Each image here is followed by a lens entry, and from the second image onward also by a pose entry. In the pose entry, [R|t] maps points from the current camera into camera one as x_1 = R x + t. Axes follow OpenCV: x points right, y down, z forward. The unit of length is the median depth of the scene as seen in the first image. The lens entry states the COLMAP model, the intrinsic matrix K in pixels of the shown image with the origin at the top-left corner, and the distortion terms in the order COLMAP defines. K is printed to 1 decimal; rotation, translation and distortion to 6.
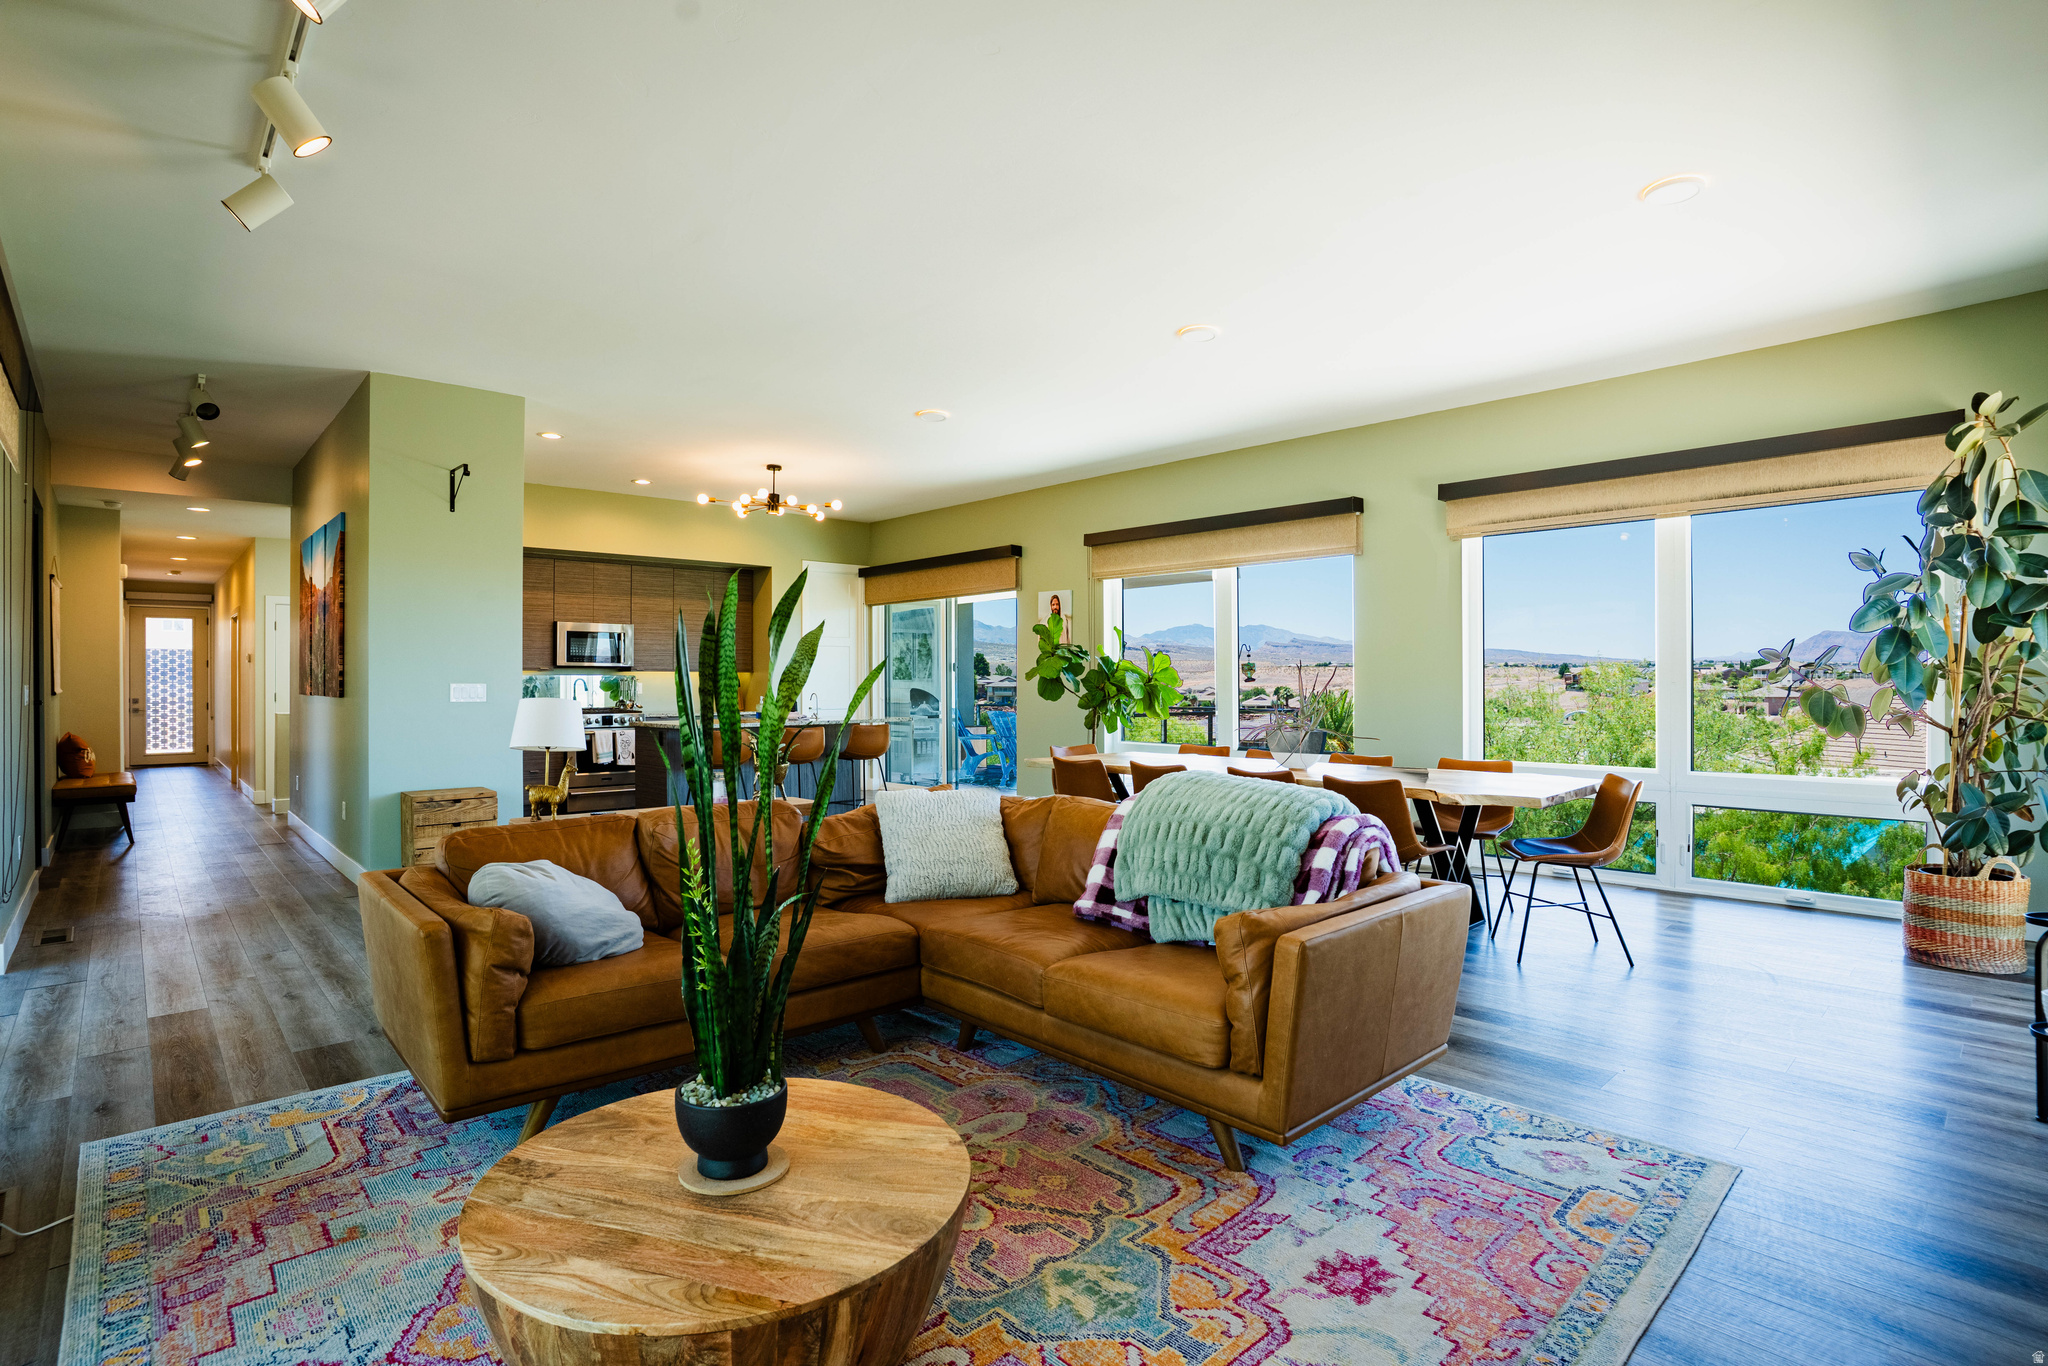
lens RADIAL K [[1006.8, 0, 1031.4], [0, 1006.8, 671.0], [0, 0, 1]] dist [-0.023346, 0.004876]
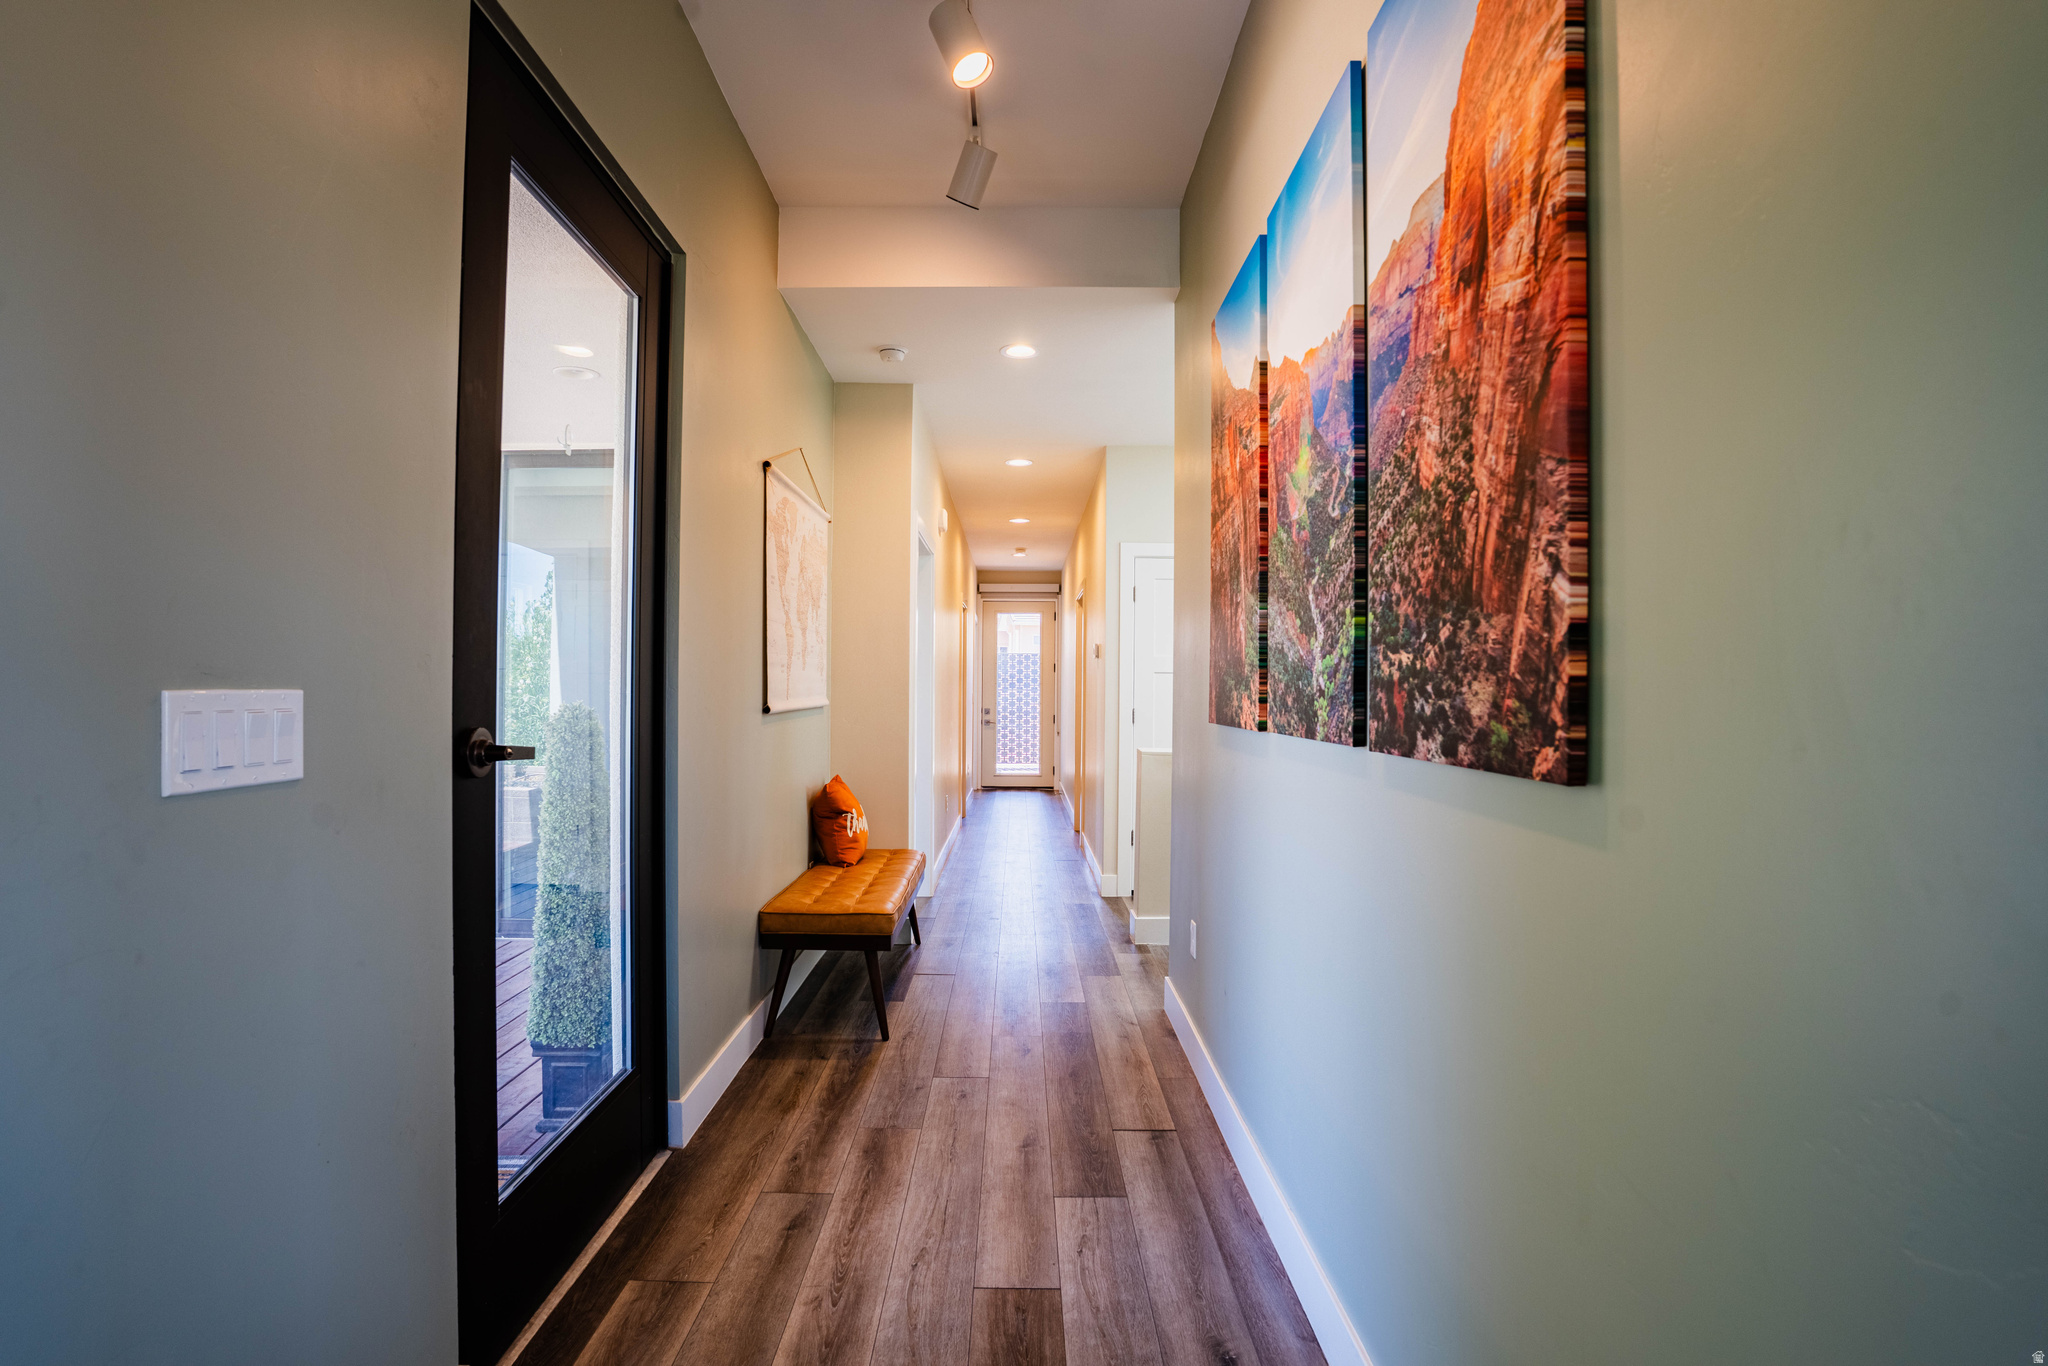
lens RADIAL K [[1006.8, 0, 1019.8], [0, 1006.8, 689.1], [0, 0, 1]] dist [-0.023346, 0.004876]
pose [[0.739050, 0.012079, -0.673542, -0.300675], [-0.010097, 0.999926, 0.006853, 0.005070], [0.673575, 0.001736, 0.739117, 0.379419]]
